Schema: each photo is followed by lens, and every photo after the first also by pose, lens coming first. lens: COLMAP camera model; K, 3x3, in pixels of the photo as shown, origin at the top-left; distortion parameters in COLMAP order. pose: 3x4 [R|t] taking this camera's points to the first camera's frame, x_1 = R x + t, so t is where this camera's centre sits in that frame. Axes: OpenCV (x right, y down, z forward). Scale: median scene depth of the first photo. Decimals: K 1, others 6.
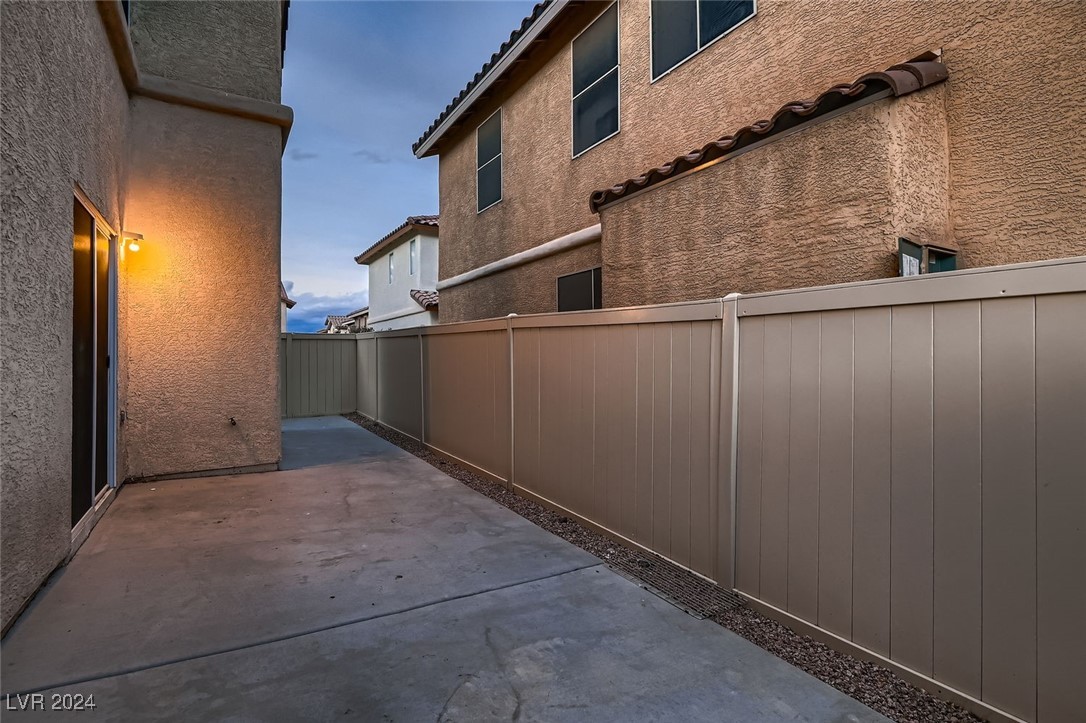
lens RADIAL K [[502.9, 0, 541.2], [0, 502.9, 356.3], [0, 0, 1]] dist [0.003270, -0.001078]
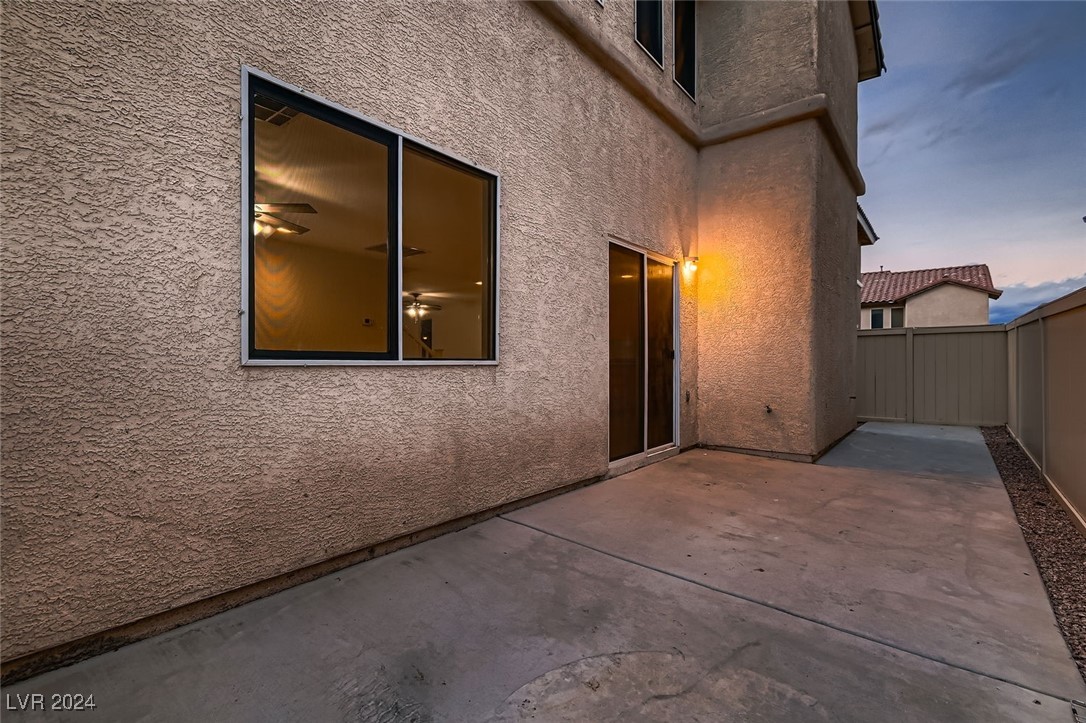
lens RADIAL K [[511.0, 0, 541.7], [0, 511.0, 373.1], [0, 0, 1]] dist [0.000407, -0.000995]
pose [[0.324659, 0.024396, -0.945516, 0.428046], [-0.000587, 0.999672, 0.025591, 0.032139], [0.945831, -0.007754, 0.324567, 0.250179]]
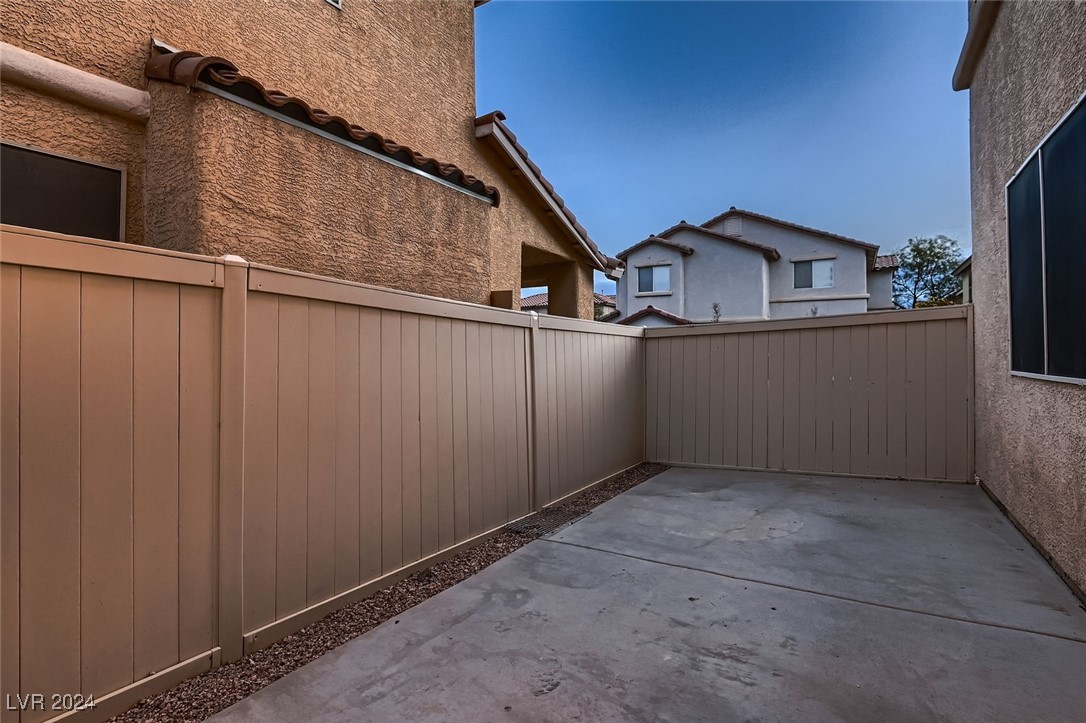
lens RADIAL K [[509.2, 0, 541.4], [0, 509.2, 350.3], [0, 0, 1]] dist [0.001066, -0.000746]
pose [[-0.424710, 0.006680, 0.905305, -0.857794], [-0.002958, 0.999957, -0.008767, 0.001907], [-0.905325, -0.006401, -0.424672, 1.408698]]
